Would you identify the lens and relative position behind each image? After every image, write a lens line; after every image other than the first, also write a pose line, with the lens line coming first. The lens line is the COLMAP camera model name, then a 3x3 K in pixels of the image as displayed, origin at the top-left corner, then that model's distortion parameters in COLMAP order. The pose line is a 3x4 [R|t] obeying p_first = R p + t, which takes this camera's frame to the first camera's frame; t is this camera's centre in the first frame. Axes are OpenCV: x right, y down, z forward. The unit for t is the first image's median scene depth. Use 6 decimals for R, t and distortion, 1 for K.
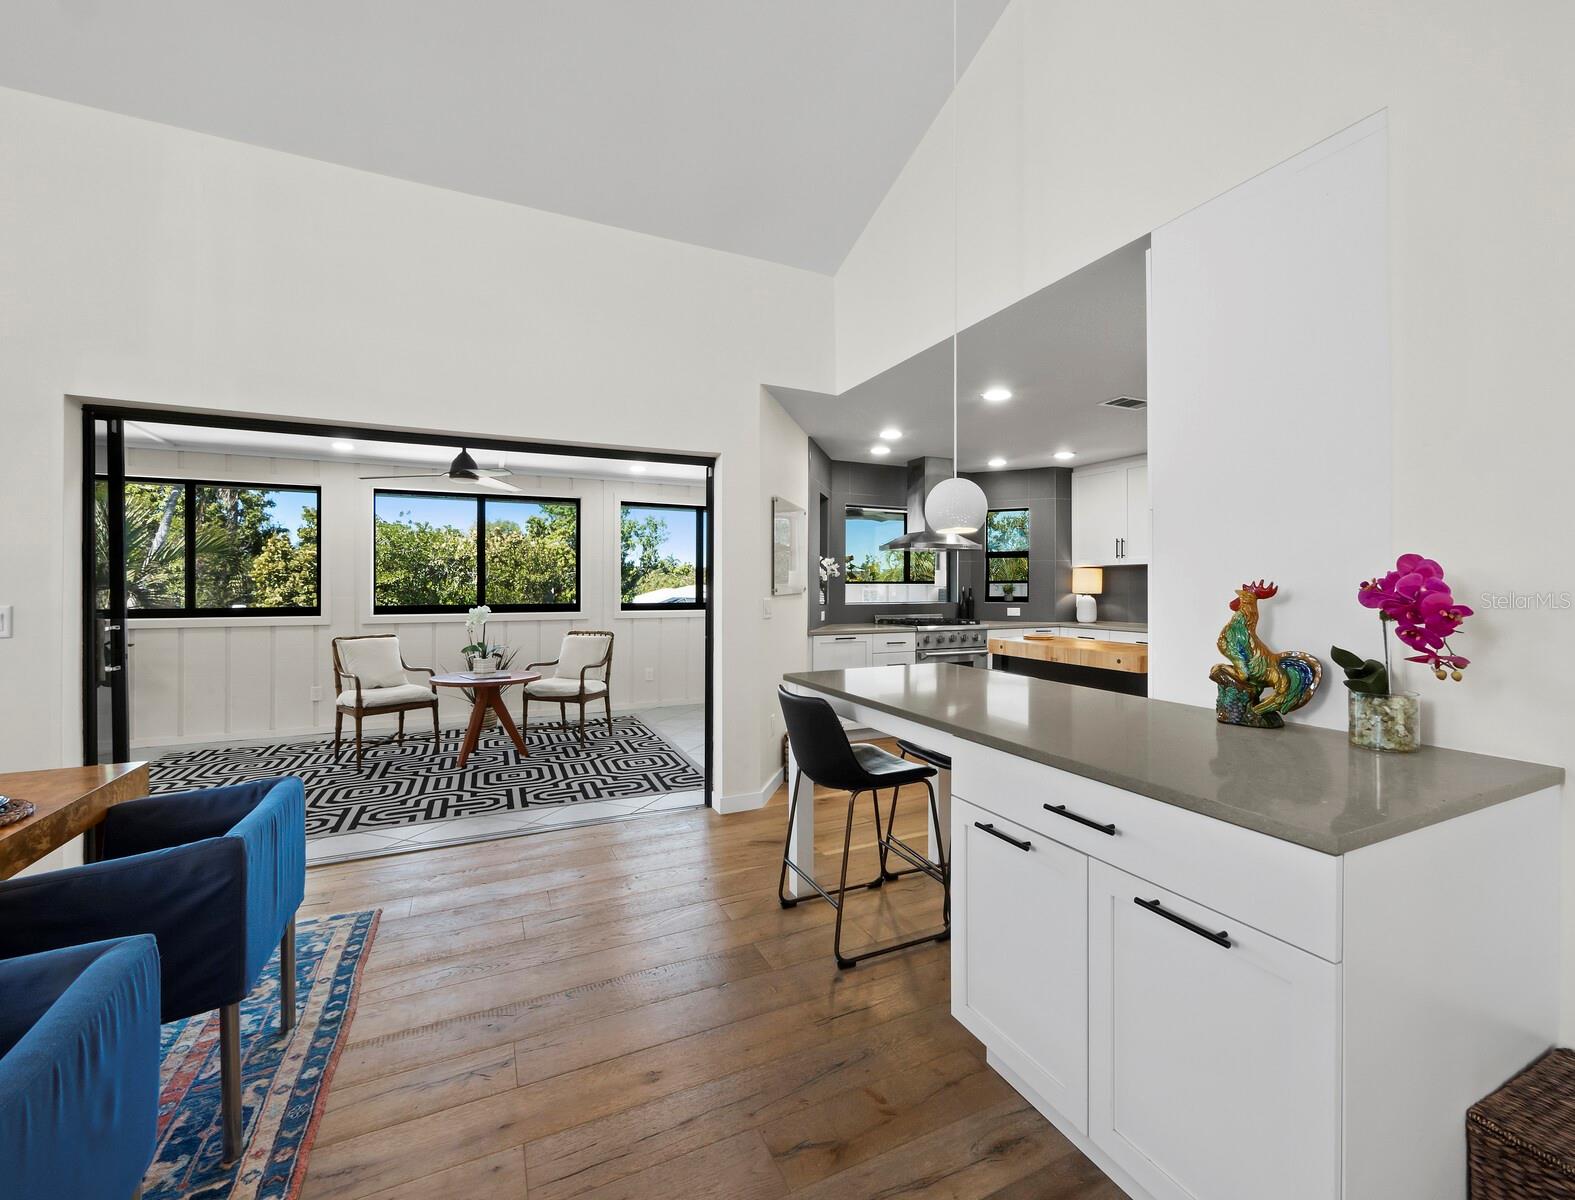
lens RADIAL K [[674.9, 0, 797.3], [0, 674.9, 583.7], [0, 0, 1]] dist [0.000940, -0.000513]
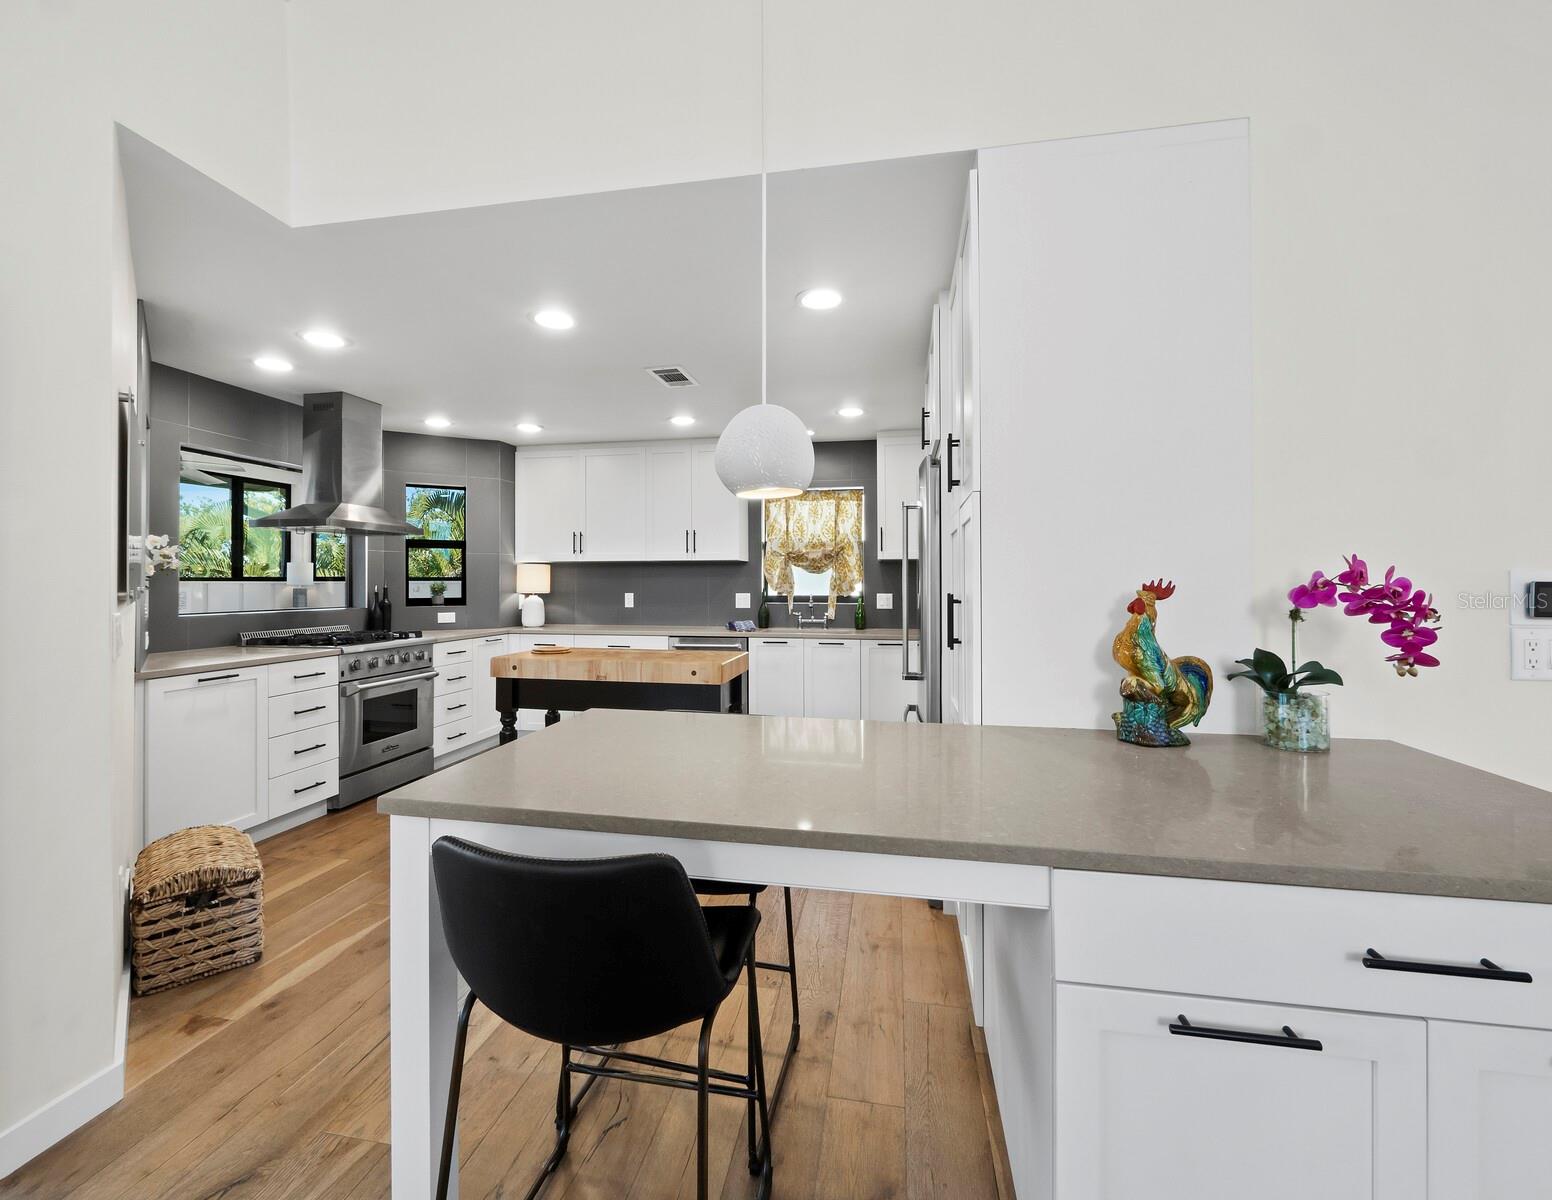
lens RADIAL K [[676.9, 0, 775.5], [0, 676.9, 582.4], [0, 0, 1]] dist [-0.001983, 0.001062]
pose [[0.589285, 0.001935, 0.807923, -0.110574], [-0.002553, 0.999997, -0.000534, 0.000354], [-0.807921, -0.001748, 0.589288, 0.288849]]
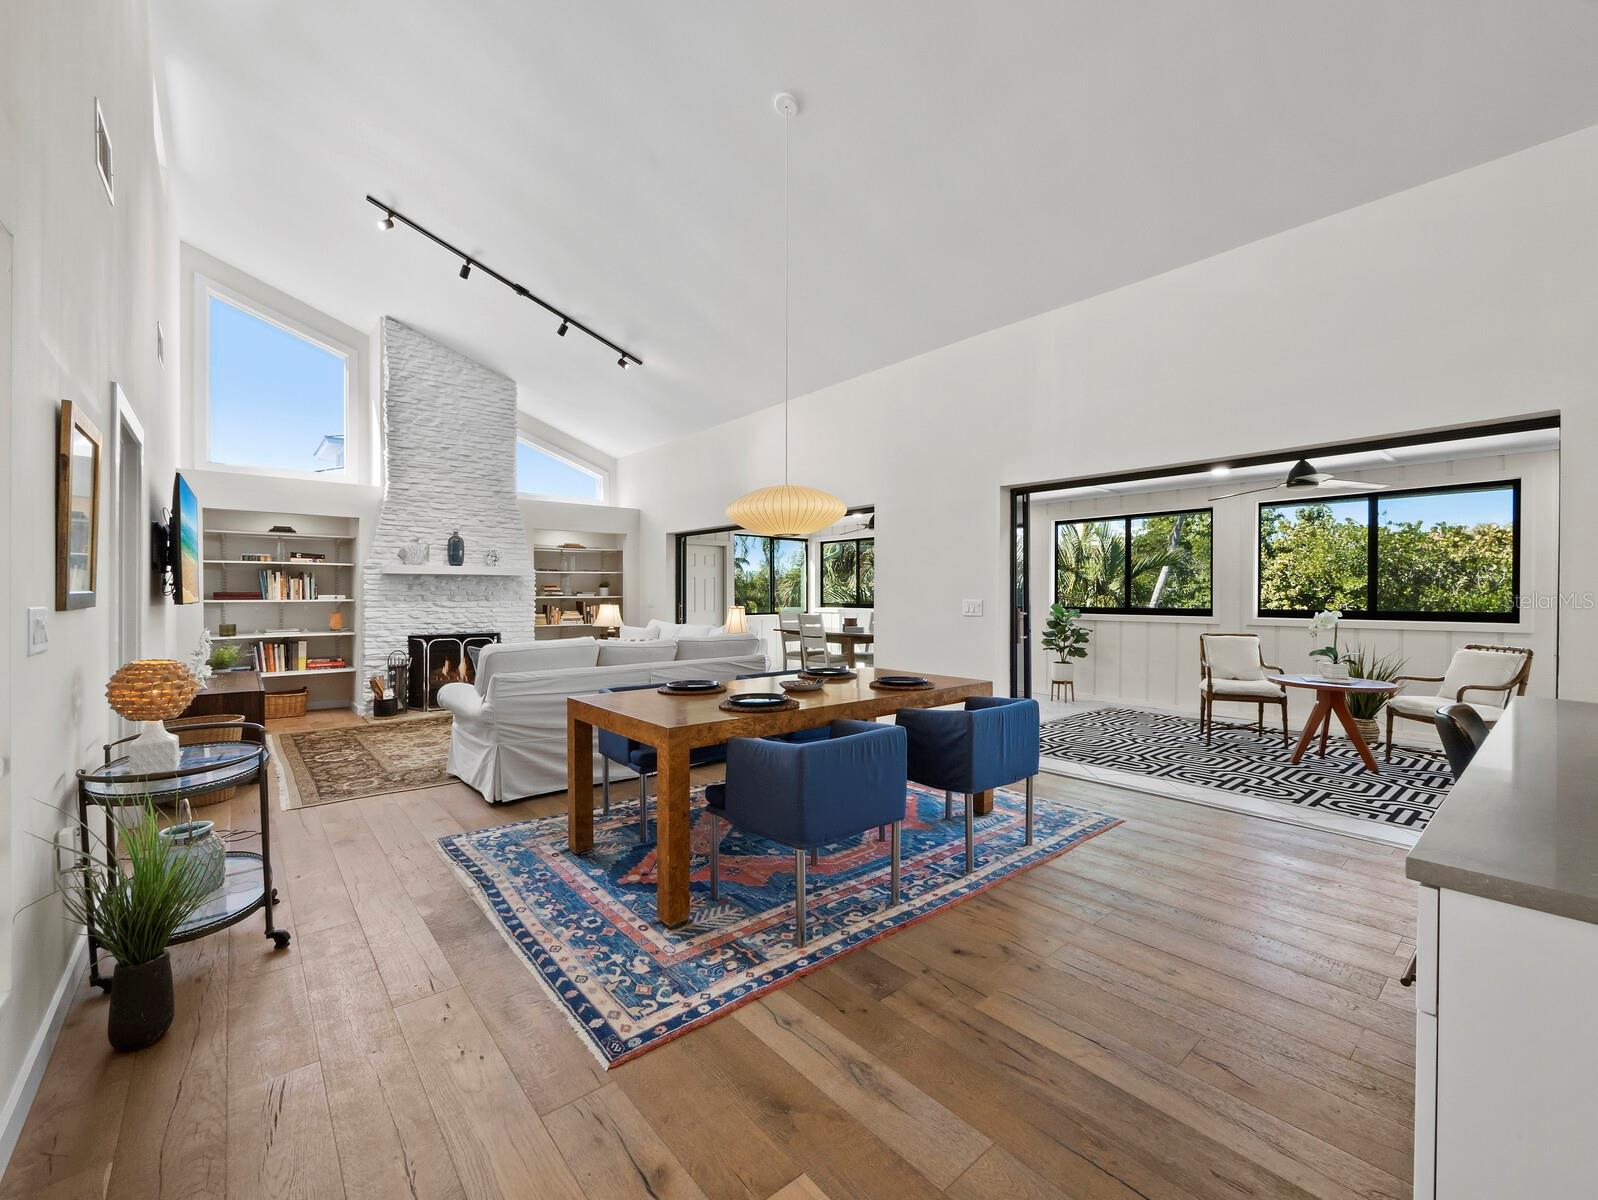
lens RADIAL K [[660.3, 0, 813.0], [0, 660.3, 597.8], [0, 0, 1]] dist [0.004414, 0.000607]
pose [[0.269991, 0.006312, -0.962842, 0.251441], [0.001819, 0.999973, 0.007066, 0.006241], [0.962861, -0.003659, 0.269972, 0.007157]]
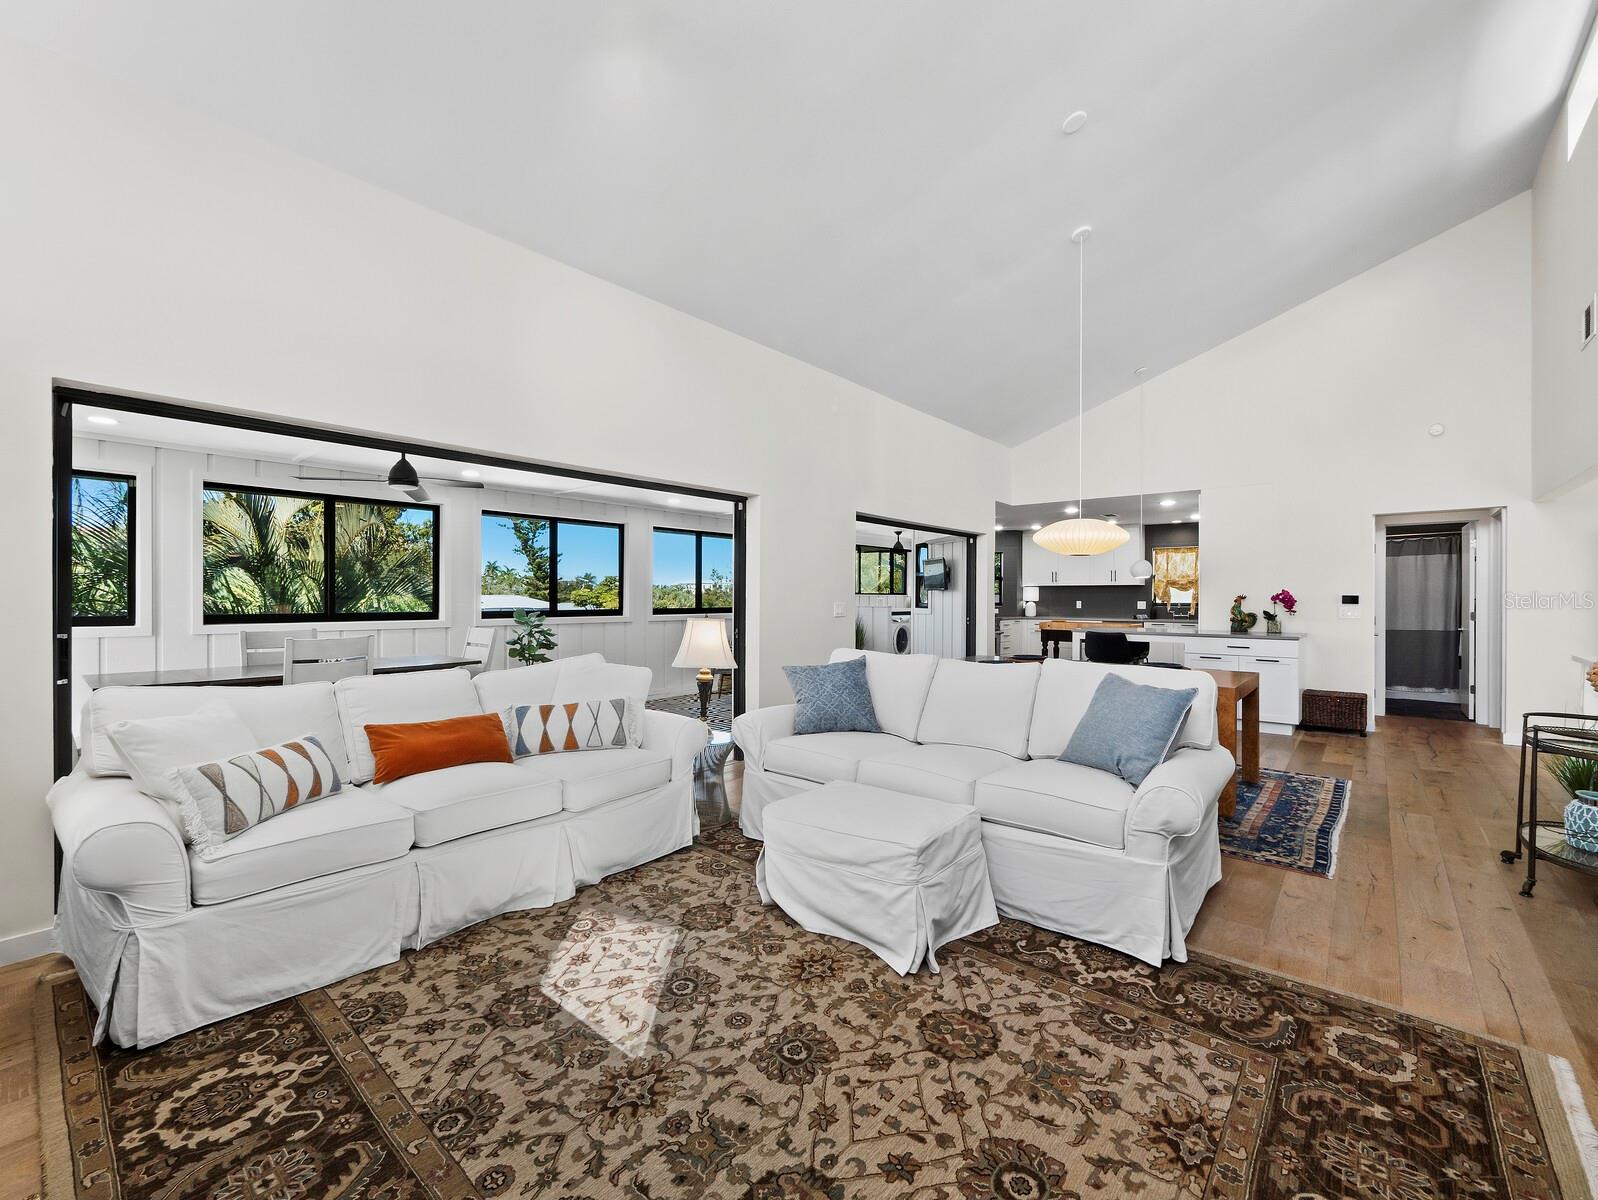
lens RADIAL K [[660.3, 0, 821.9], [0, 660.3, 600.2], [0, 0, 1]] dist [0.004414, 0.000607]
pose [[0.909746, 0.003519, 0.415150, -1.009091], [-0.006692, 0.999958, 0.006188, 0.006767], [-0.415111, -0.008408, 0.909732, -0.474772]]
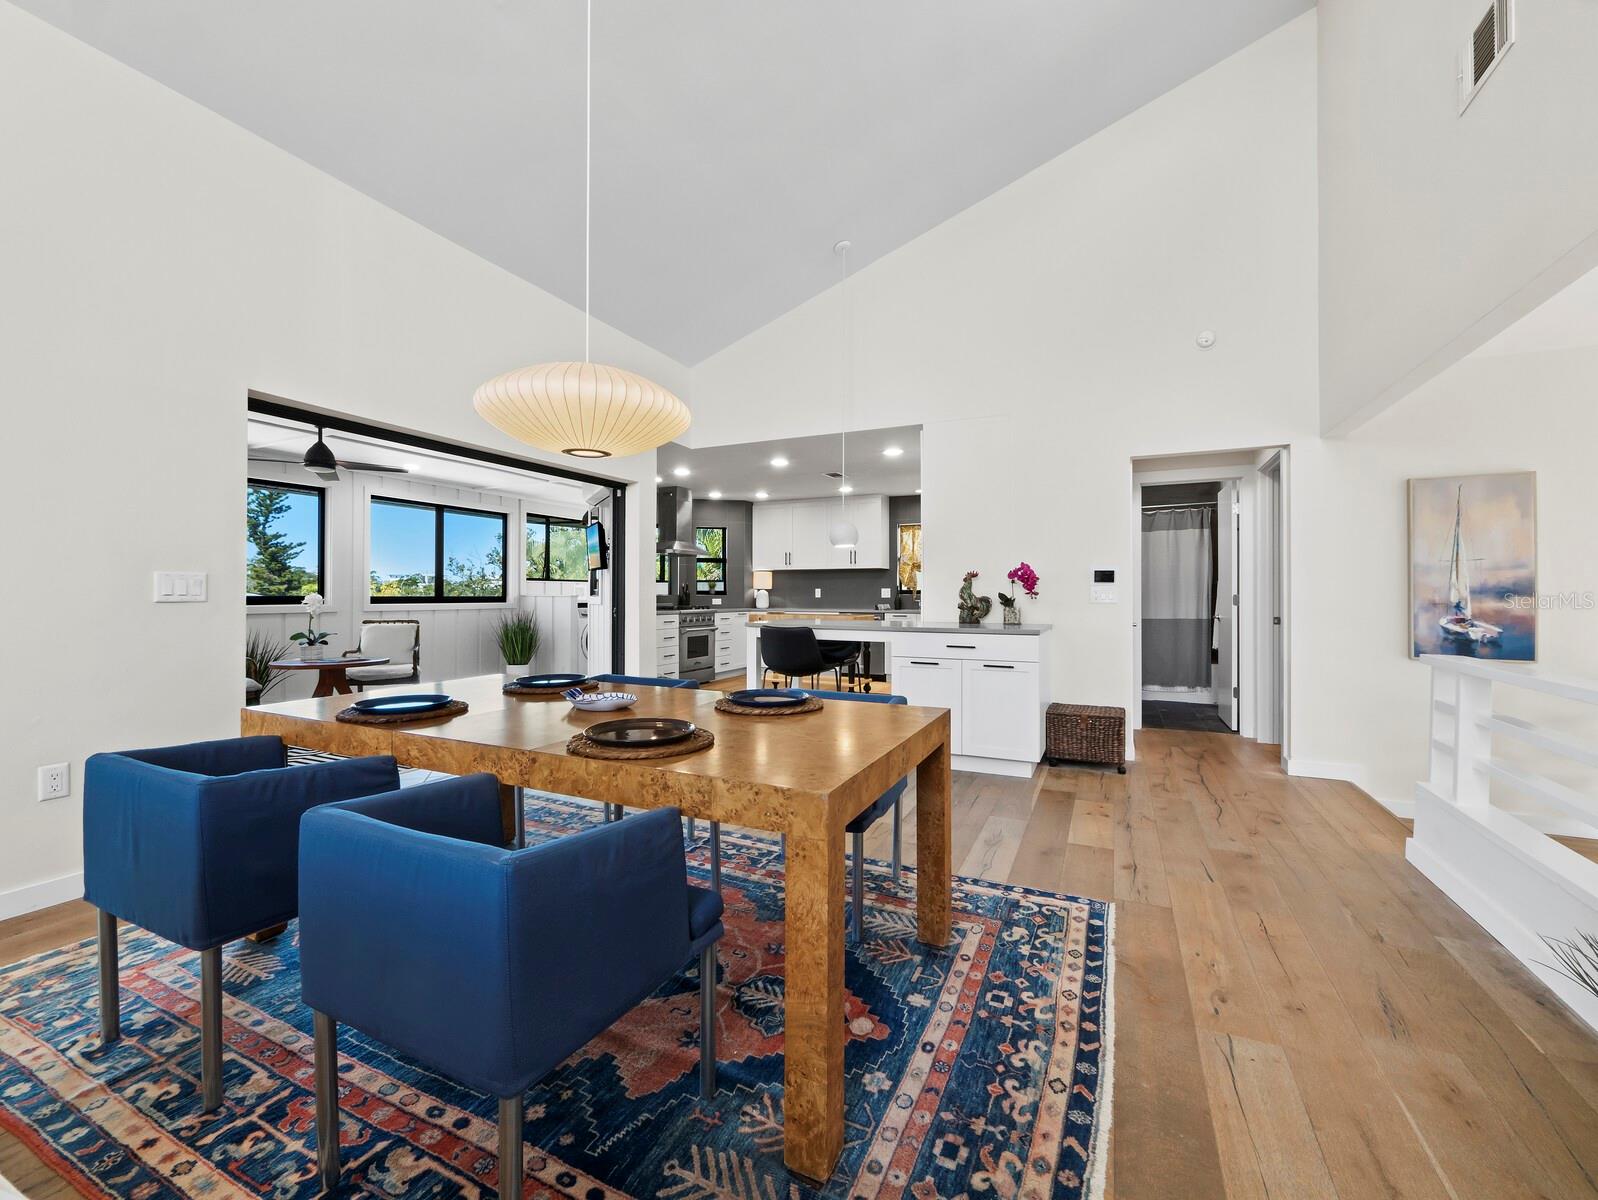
lens RADIAL K [[660.3, 0, 798.7], [0, 660.3, 591.8], [0, 0, 1]] dist [0.004414, 0.000607]
pose [[0.779446, 0.005409, 0.626446, -0.502878], [-0.004972, 0.999985, -0.002448, 0.029659], [-0.626450, -0.001207, 0.779461, -0.209488]]
